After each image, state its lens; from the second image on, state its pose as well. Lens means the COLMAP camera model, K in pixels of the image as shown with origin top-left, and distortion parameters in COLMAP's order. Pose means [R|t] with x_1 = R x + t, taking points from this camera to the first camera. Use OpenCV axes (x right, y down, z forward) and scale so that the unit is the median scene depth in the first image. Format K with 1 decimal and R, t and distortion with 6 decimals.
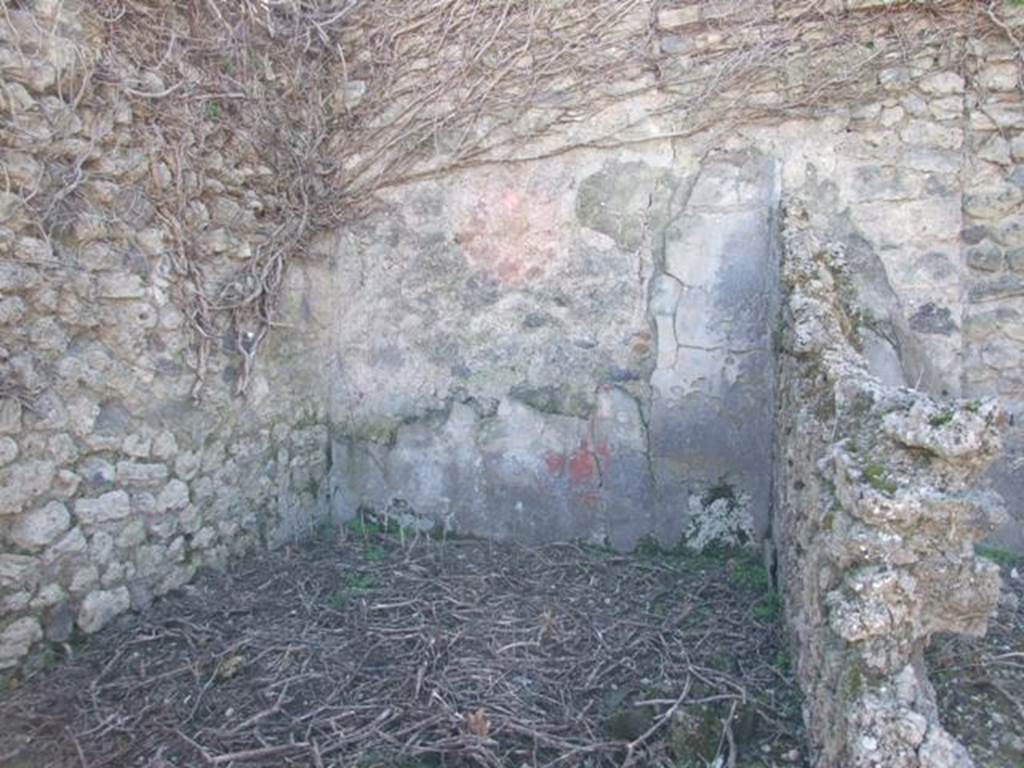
lens RADIAL K [[814.9, 0, 512.1], [0, 814.9, 373.4], [0, 0, 1]] dist [-0.052785, 0.042439]
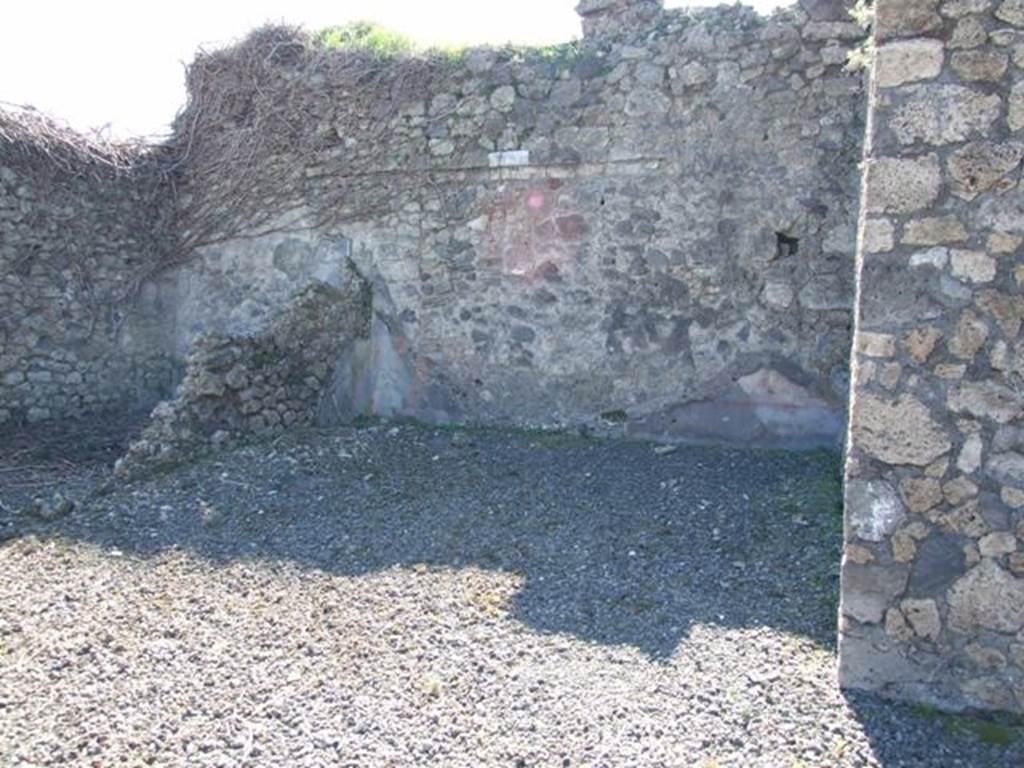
lens RADIAL K [[814.9, 0, 513.5], [0, 814.9, 377.4], [0, 0, 1]] dist [-0.052785, 0.042439]
pose [[0.991185, 0.039524, -0.126456, 1.053479], [-0.039471, 0.999216, 0.002926, 0.077798], [0.126472, 0.002091, 0.991968, -1.091466]]
